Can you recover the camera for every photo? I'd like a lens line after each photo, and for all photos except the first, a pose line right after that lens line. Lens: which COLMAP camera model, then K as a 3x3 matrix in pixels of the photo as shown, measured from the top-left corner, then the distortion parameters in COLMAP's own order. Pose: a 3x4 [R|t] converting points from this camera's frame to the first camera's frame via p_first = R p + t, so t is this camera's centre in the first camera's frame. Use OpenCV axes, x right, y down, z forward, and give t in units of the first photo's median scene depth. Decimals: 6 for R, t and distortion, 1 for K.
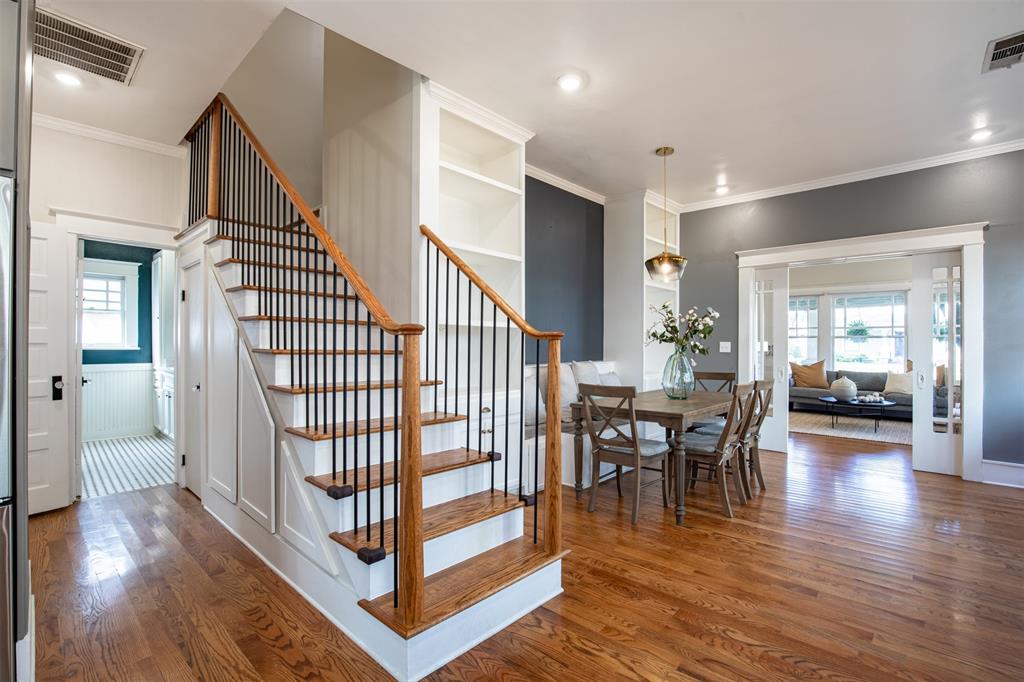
lens RADIAL K [[463.3, 0, 512.0], [0, 463.3, 341.0], [0, 0, 1]] dist [-0.023964, 0.000622]
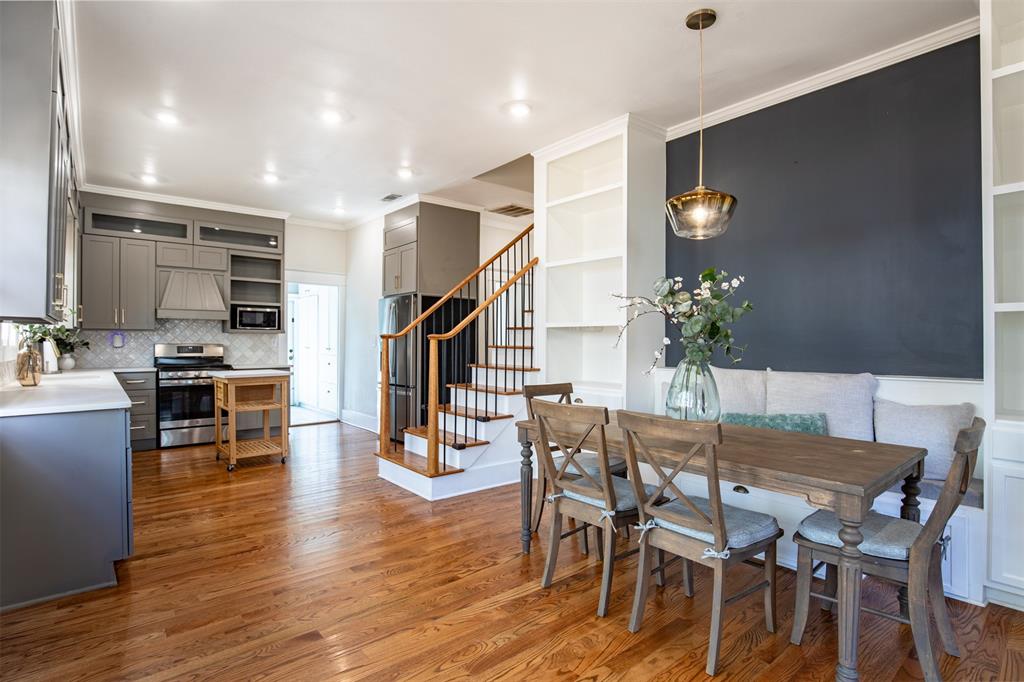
lens RADIAL K [[511.3, 0, 512.0], [0, 511.3, 341.0], [0, 0, 1]] dist [-0.028287, 0.008219]
pose [[-0.120193, -0.006898, -0.992727, 1.580086], [0.000756, 0.999975, -0.007040, 0.016636], [0.992750, -0.001597, -0.120185, 1.313994]]
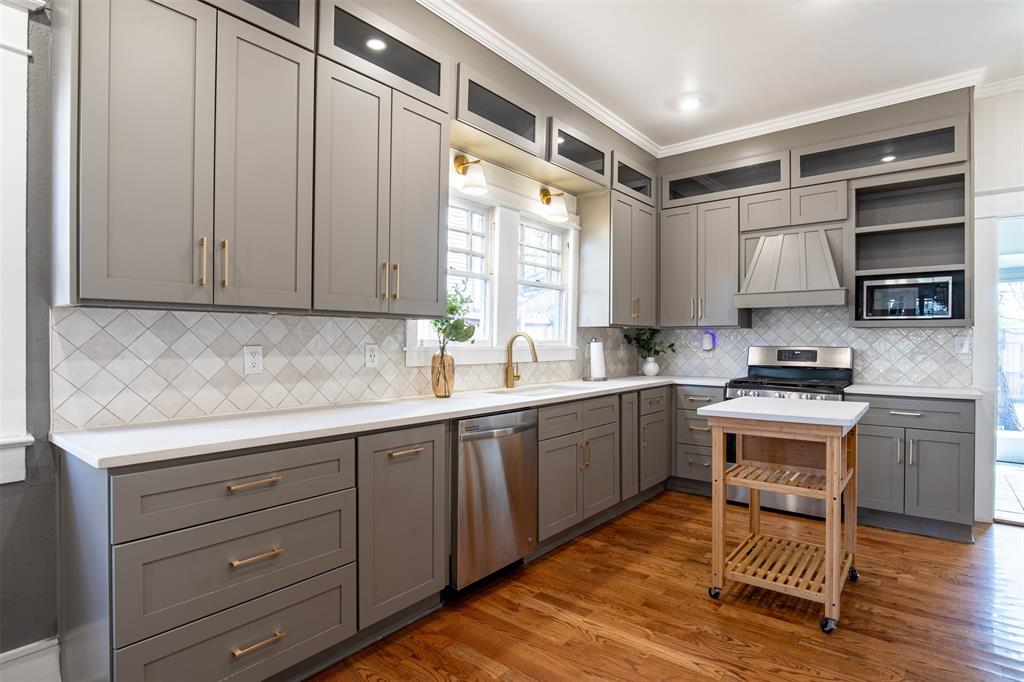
lens RADIAL K [[524.8, 0, 512.0], [0, 524.8, 341.0], [0, 0, 1]] dist [-0.019338, 0.001228]
pose [[-0.997283, -0.009170, -0.073097, 0.317724], [-0.008981, 0.999955, -0.002917, 0.007486], [0.073120, -0.002252, -0.997321, 1.008981]]
